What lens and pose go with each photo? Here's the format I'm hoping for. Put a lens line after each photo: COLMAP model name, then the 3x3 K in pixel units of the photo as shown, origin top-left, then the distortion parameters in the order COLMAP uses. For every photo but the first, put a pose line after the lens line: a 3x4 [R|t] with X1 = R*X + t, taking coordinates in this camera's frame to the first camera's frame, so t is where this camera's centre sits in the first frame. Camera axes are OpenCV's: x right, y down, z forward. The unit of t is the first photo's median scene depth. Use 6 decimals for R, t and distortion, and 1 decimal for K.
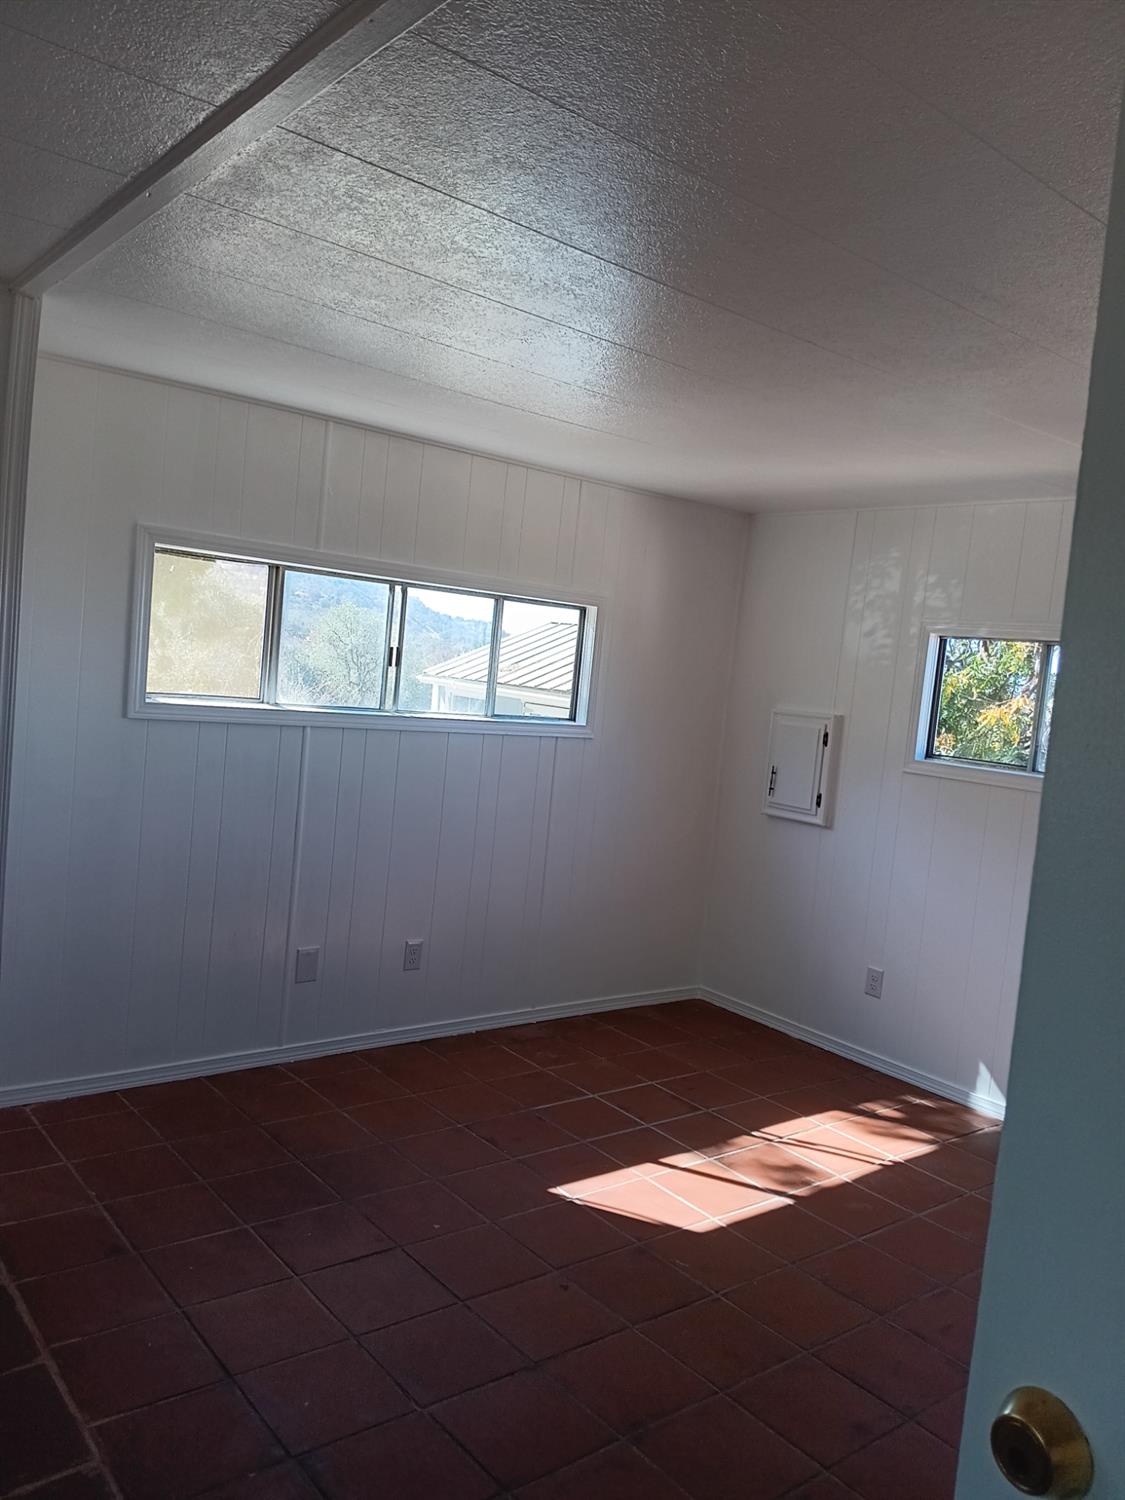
lens RADIAL K [[1149.6, 0, 562.5], [0, 1149.6, 750.0], [0, 0, 1]] dist [0.105856, -0.205756]
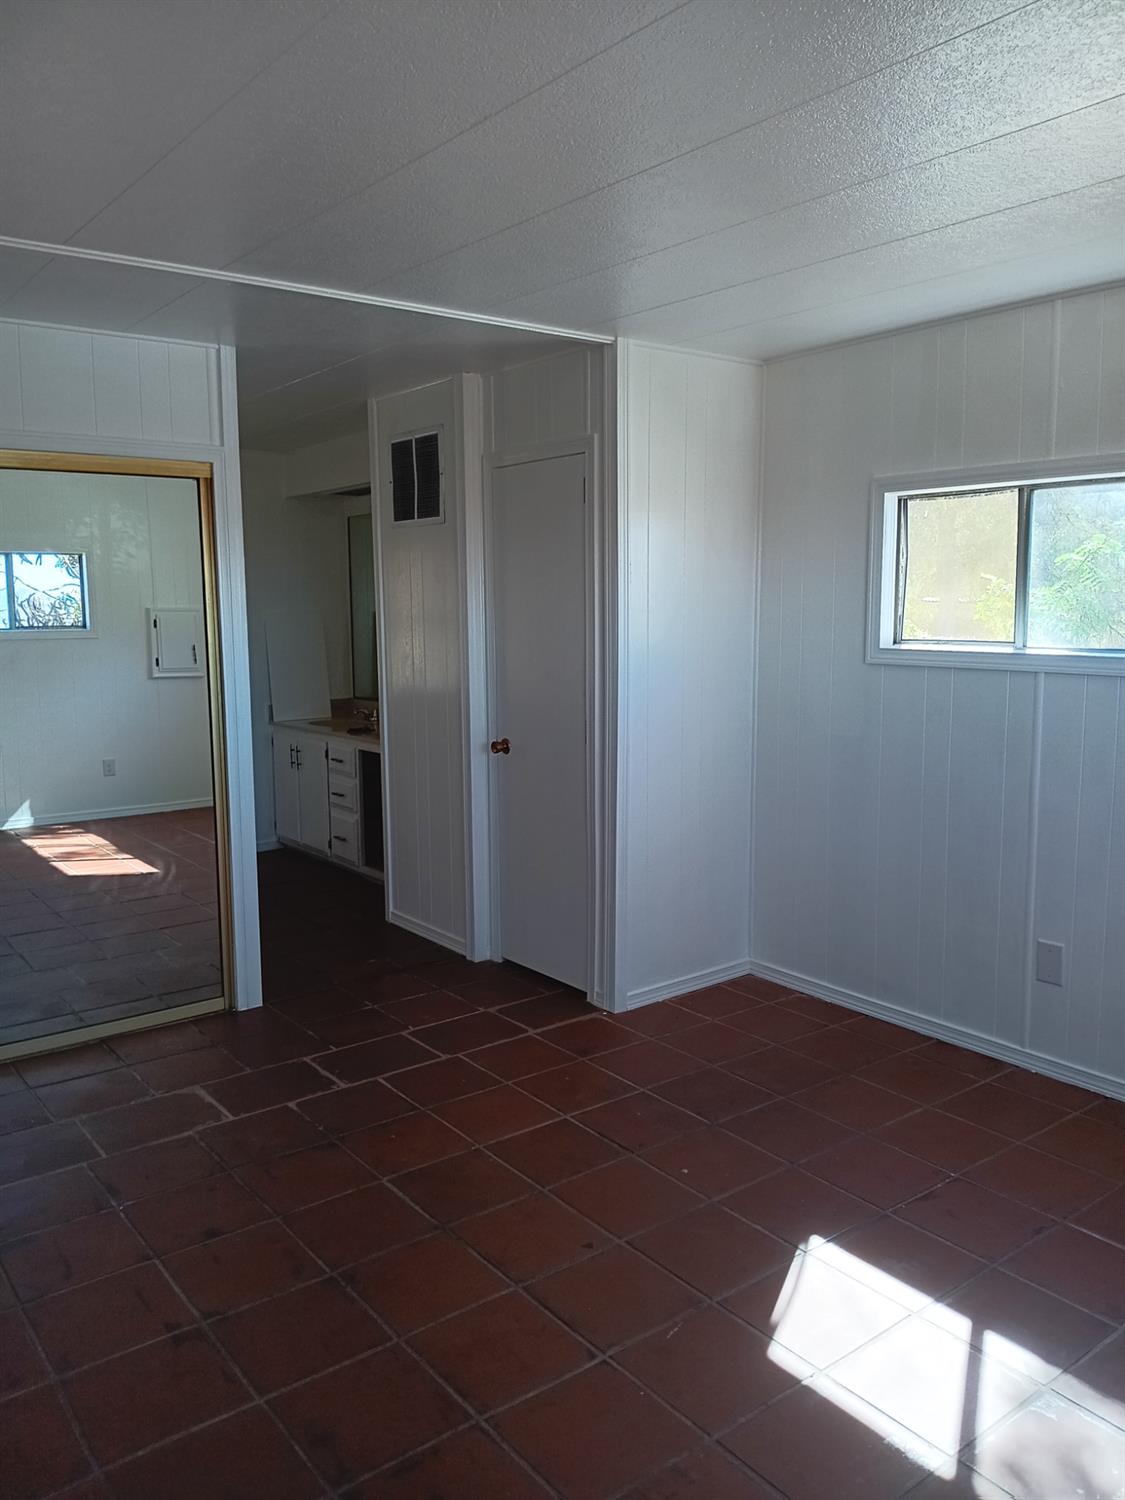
lens RADIAL K [[1149.6, 0, 562.5], [0, 1149.6, 750.0], [0, 0, 1]] dist [0.105856, -0.205756]
pose [[-0.024252, 0.038734, -0.998955, 0.653305], [-0.071995, 0.996587, 0.040390, 0.027067], [0.997110, 0.072899, -0.021380, 0.702550]]
